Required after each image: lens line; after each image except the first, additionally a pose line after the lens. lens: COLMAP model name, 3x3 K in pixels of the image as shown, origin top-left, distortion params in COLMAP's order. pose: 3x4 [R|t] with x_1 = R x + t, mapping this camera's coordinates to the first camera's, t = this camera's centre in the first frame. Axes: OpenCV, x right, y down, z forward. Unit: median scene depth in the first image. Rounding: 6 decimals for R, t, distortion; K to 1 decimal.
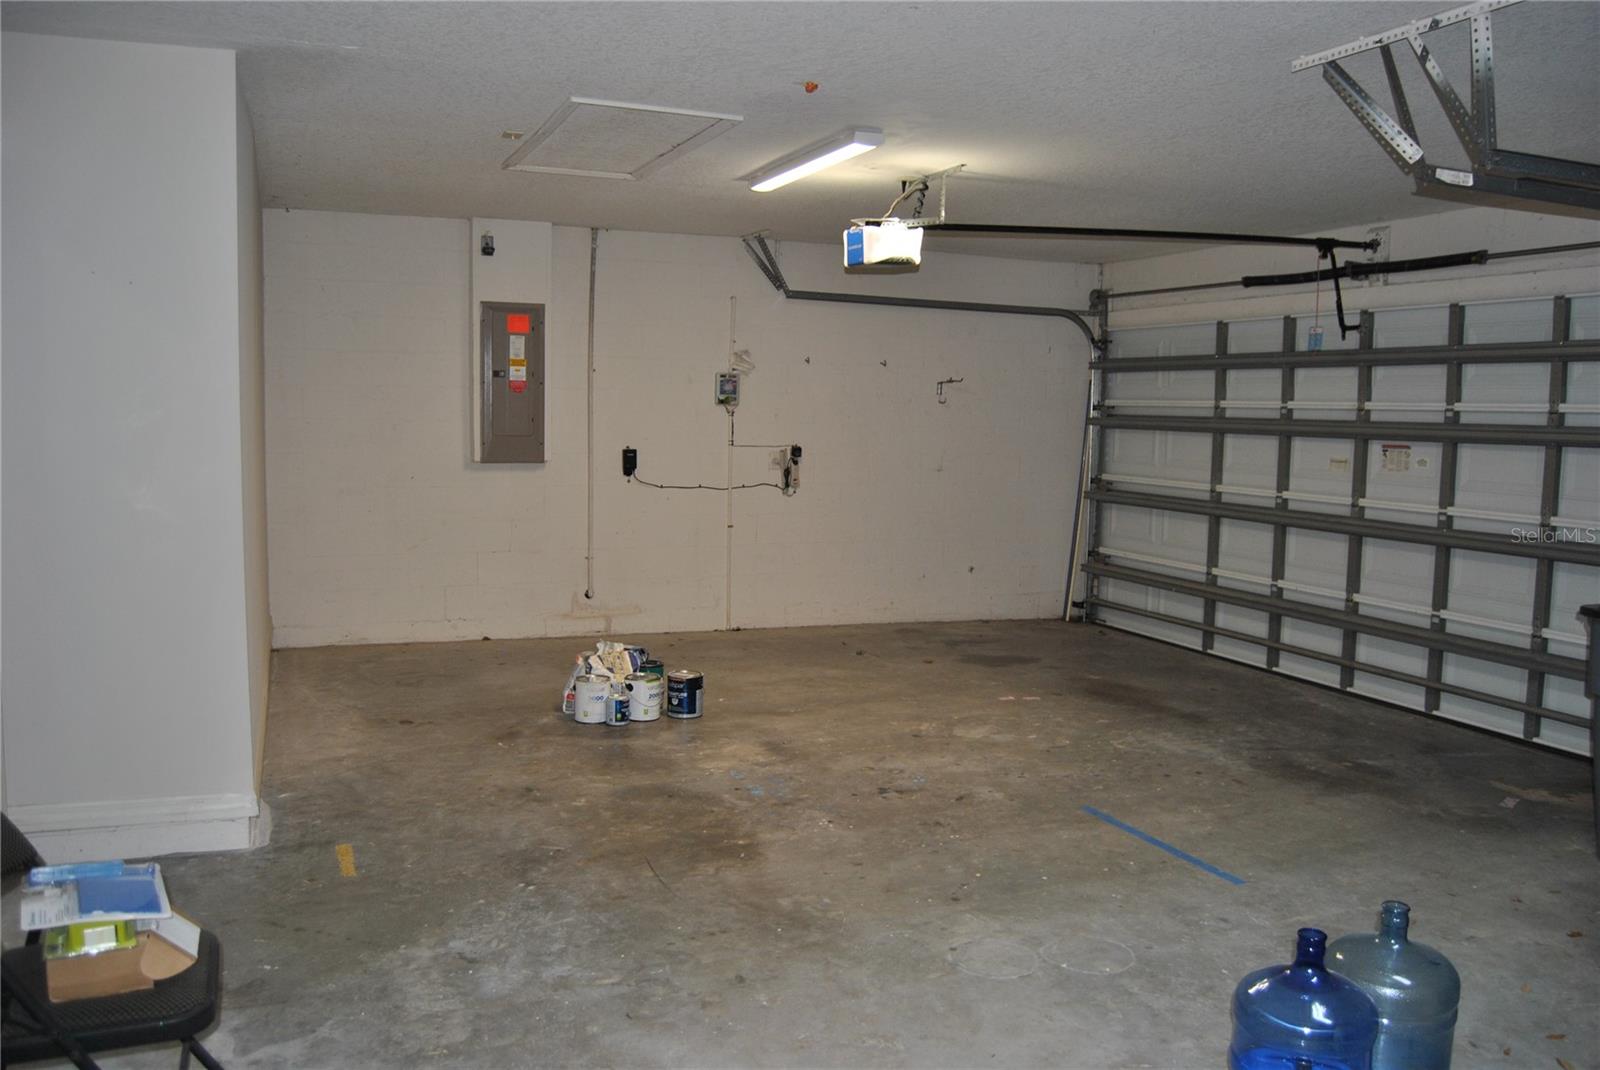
lens RADIAL K [[1271.9, 0, 800.0], [0, 1271.9, 535.0], [0, 0, 1]] dist [-0.134132, 0.059415]
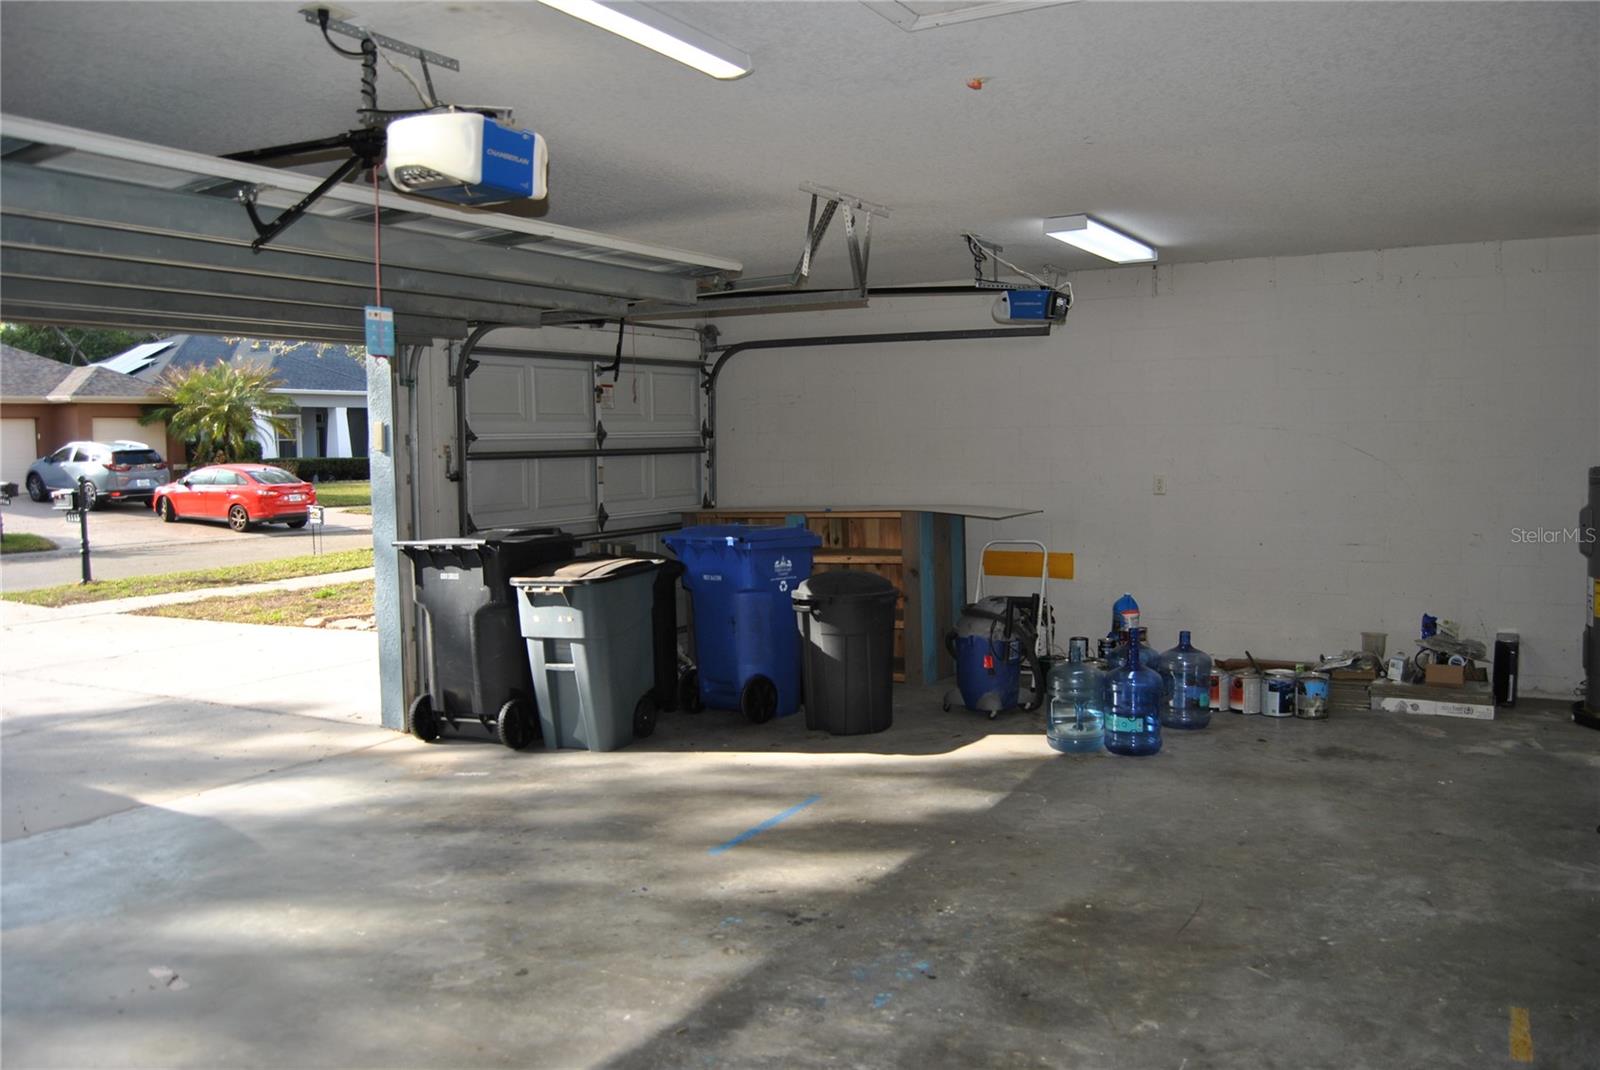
lens RADIAL K [[1271.9, 0, 800.0], [0, 1271.9, 535.0], [0, 0, 1]] dist [-0.134132, 0.059415]
pose [[-0.612995, -0.063831, 0.787504, -0.630472], [0.089821, 0.984639, 0.149726, -0.182543], [-0.784965, 0.162515, -0.597846, 1.669040]]
